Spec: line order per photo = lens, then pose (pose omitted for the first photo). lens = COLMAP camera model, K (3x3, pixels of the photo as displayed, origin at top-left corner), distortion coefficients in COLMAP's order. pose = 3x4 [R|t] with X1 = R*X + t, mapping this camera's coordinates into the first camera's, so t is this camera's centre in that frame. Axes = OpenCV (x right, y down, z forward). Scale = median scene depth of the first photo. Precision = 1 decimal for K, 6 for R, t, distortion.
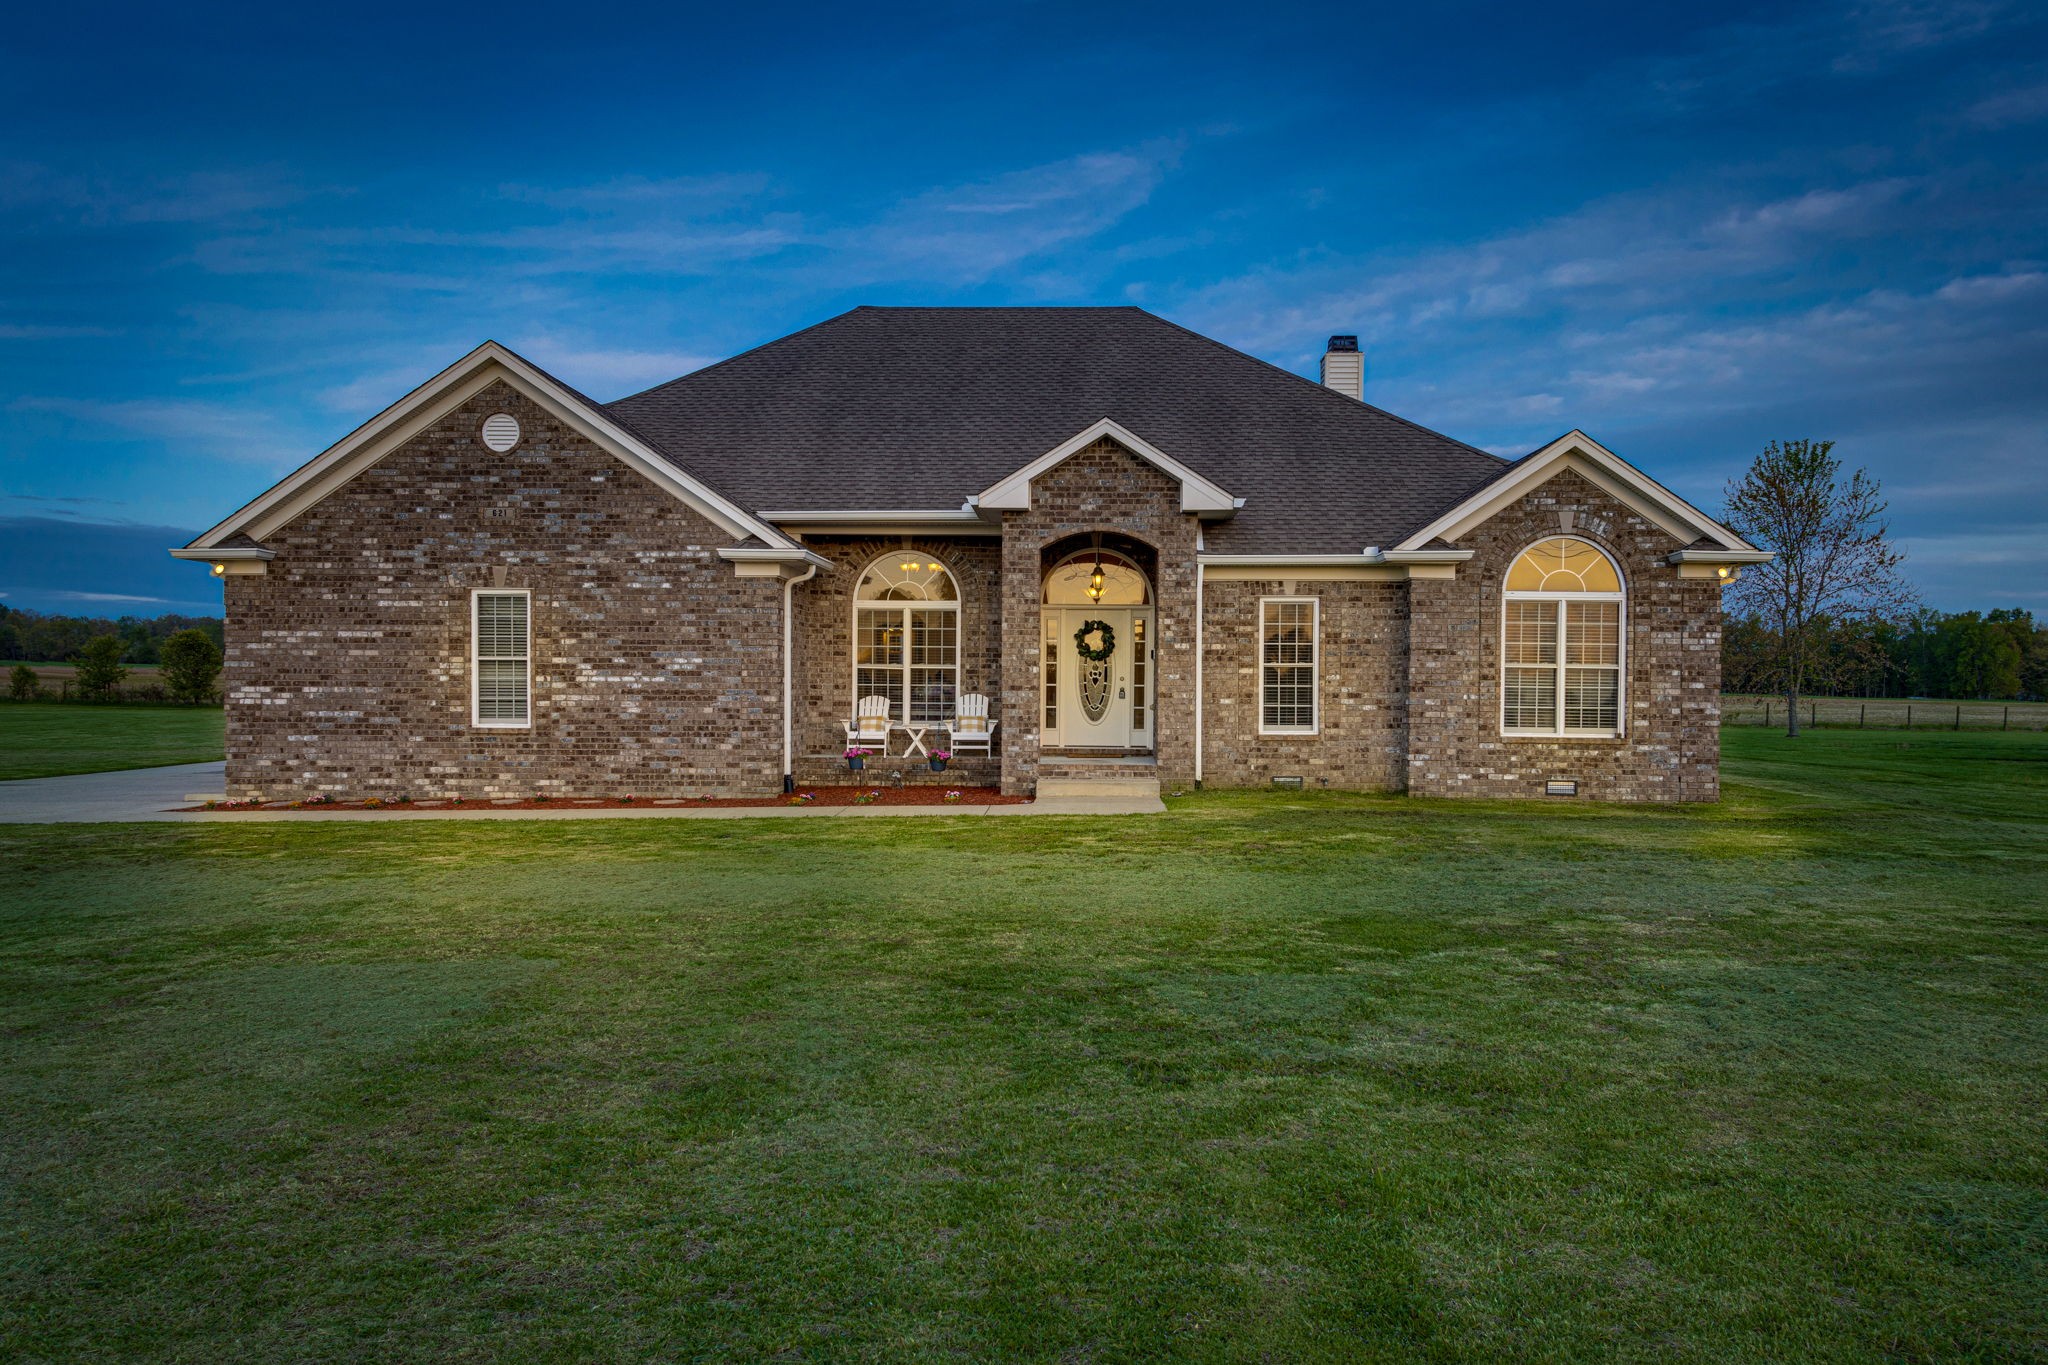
lens RADIAL K [[1009.2, 0, 1026.0], [0, 1009.2, 672.7], [0, 0, 1]] dist [-0.003419, 0.001113]
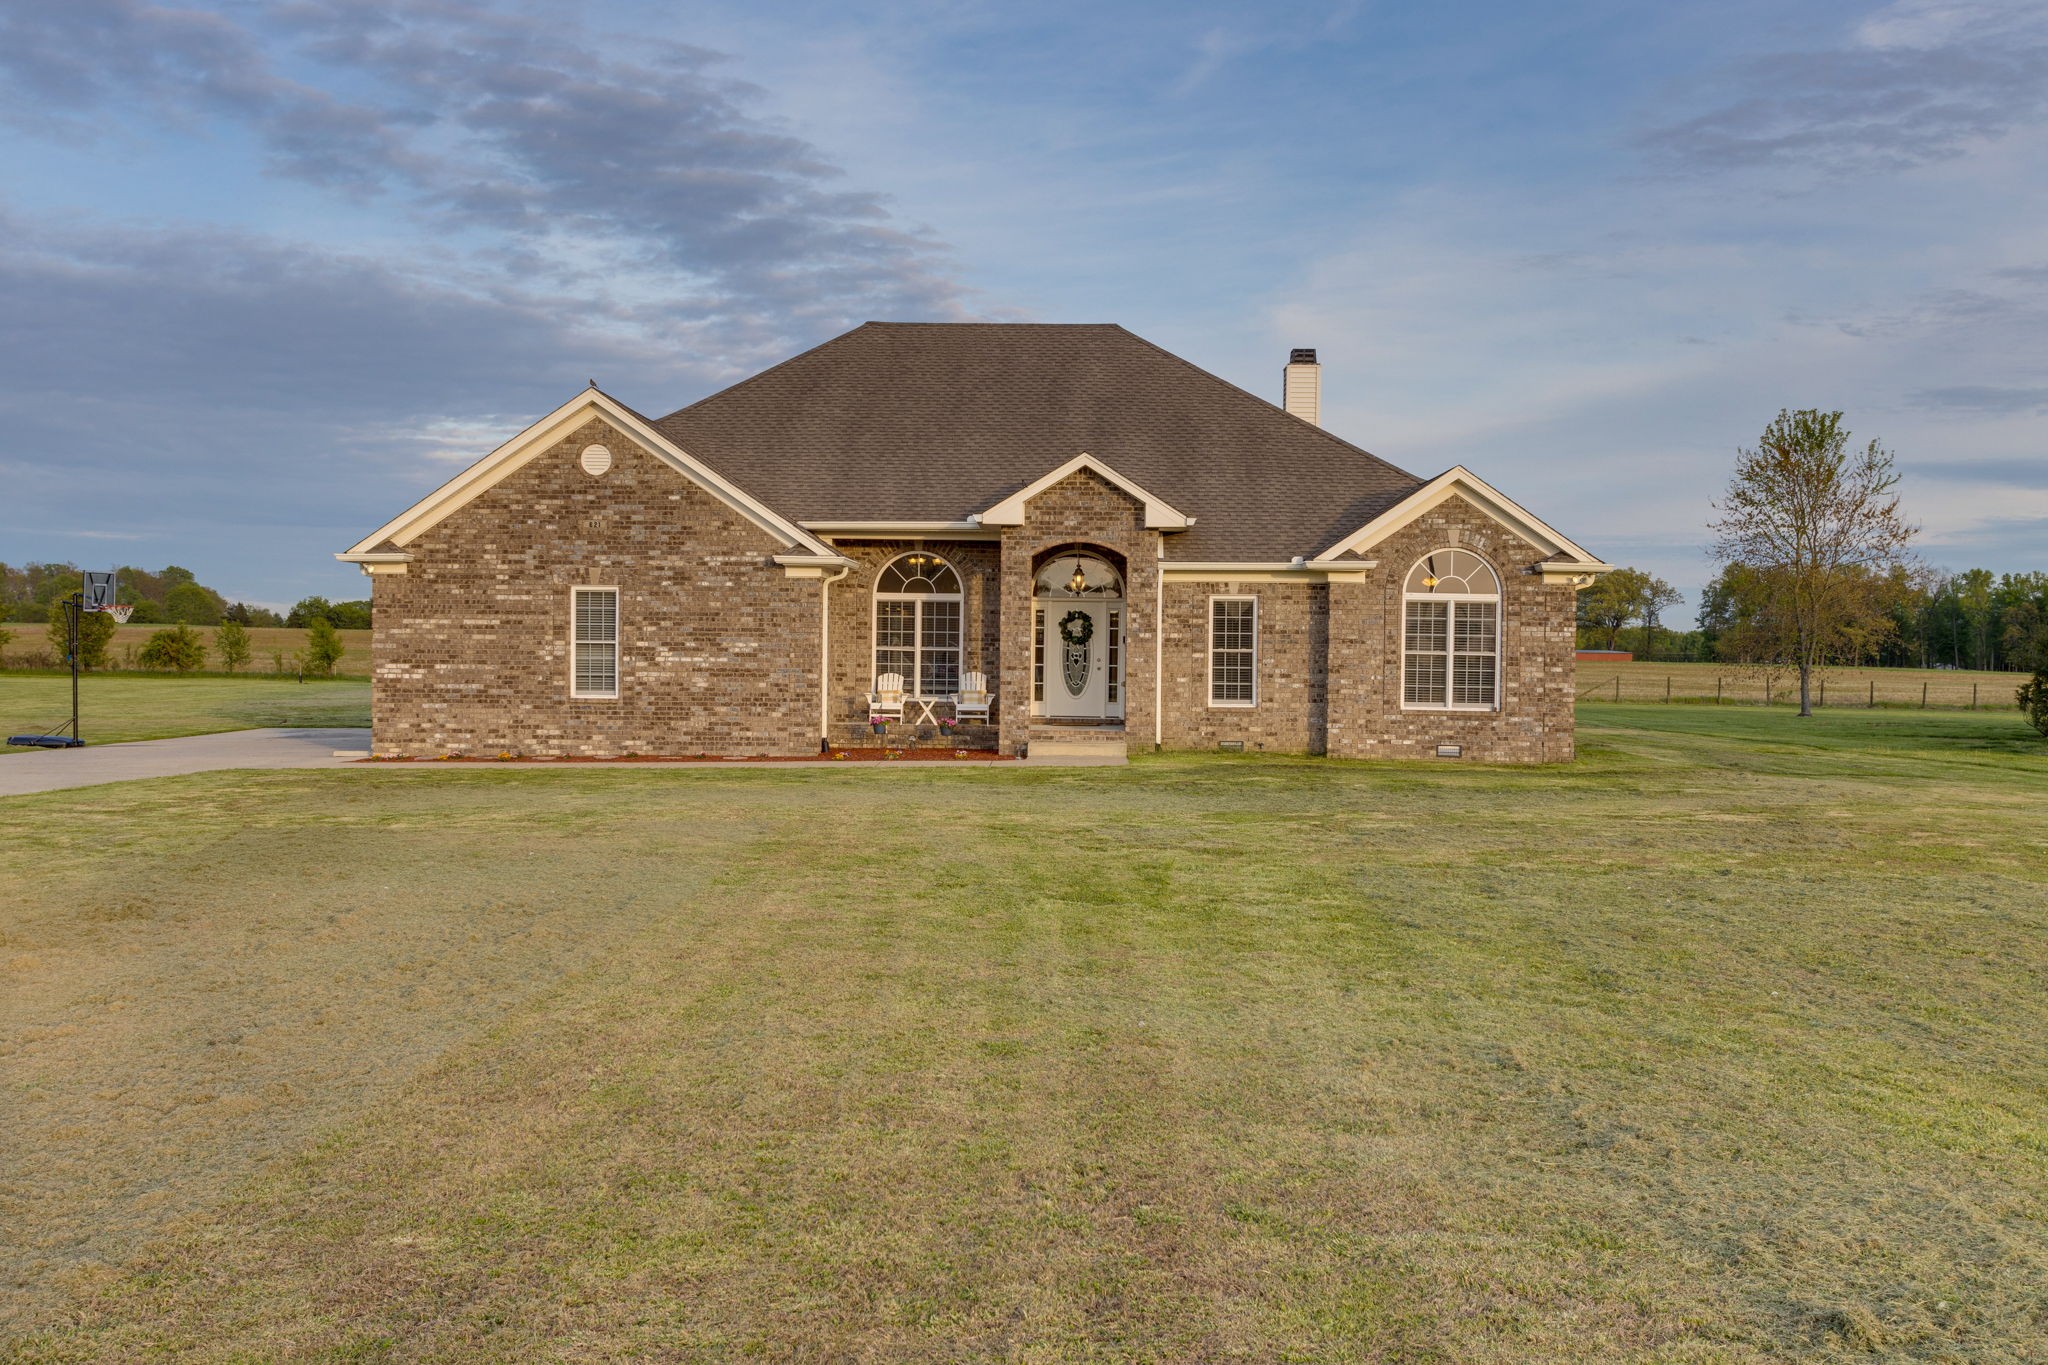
lens RADIAL K [[988.9, 0, 1015.0], [0, 988.9, 640.9], [0, 0, 1]] dist [-0.007220, -0.000265]
pose [[0.999980, 0.005490, 0.003204, -0.009745], [-0.005468, 0.999962, -0.006768, -0.010272], [-0.003241, 0.006751, 0.999972, -0.212527]]
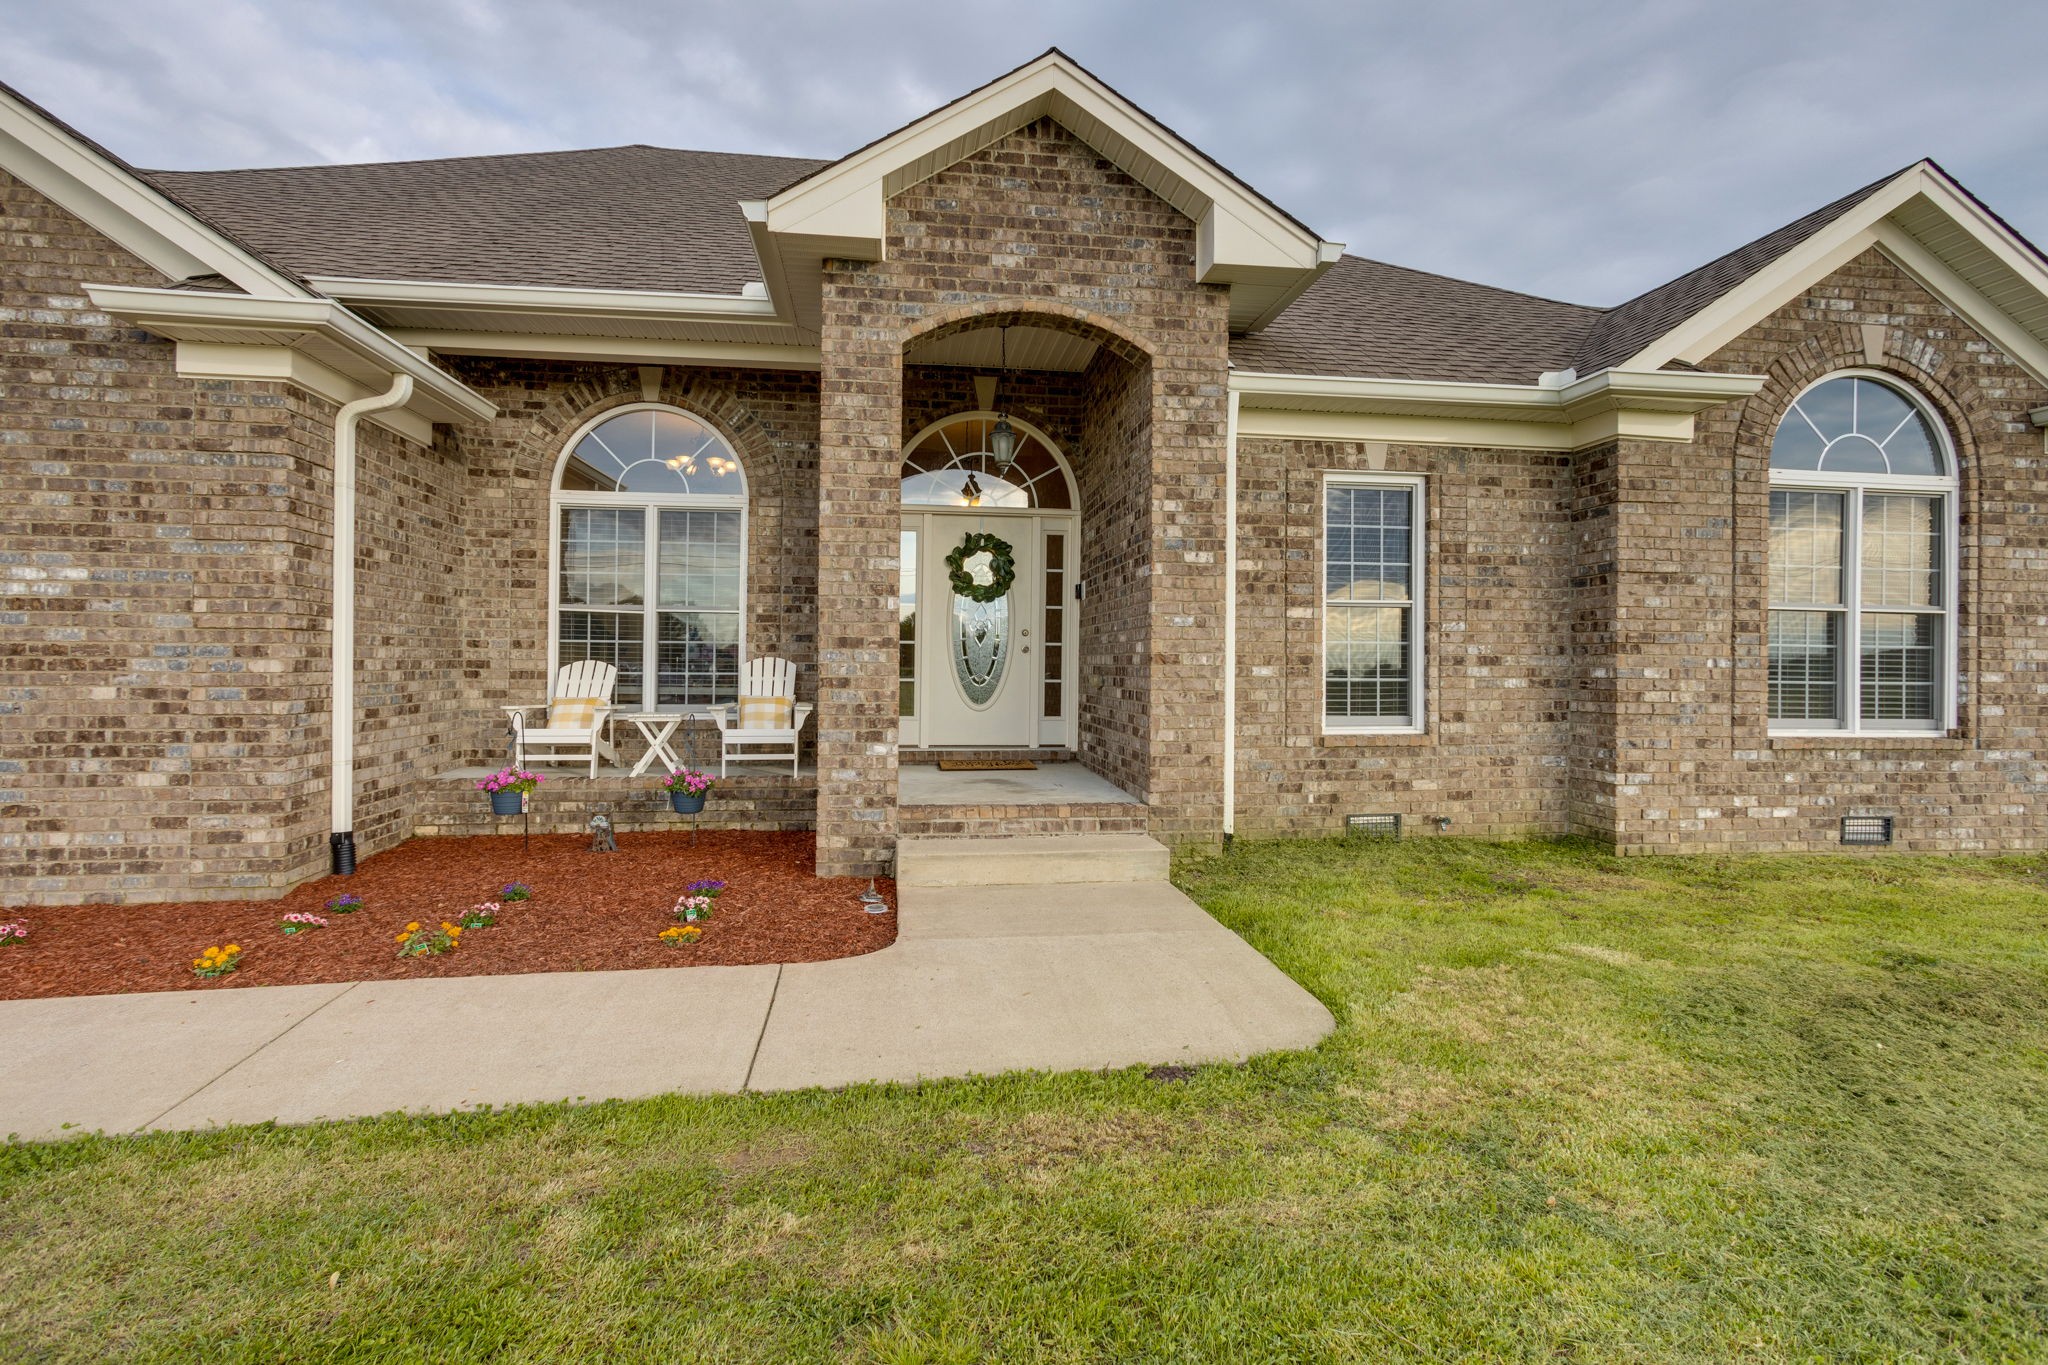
lens RADIAL K [[988.9, 0, 1015.0], [0, 988.9, 640.9], [0, 0, 1]] dist [-0.007220, -0.000265]
pose [[0.985869, 0.004897, 0.167445, -0.011265], [-0.005076, 0.999987, 0.000641, 0.013377], [-0.167440, -0.001482, 0.985881, 0.536319]]
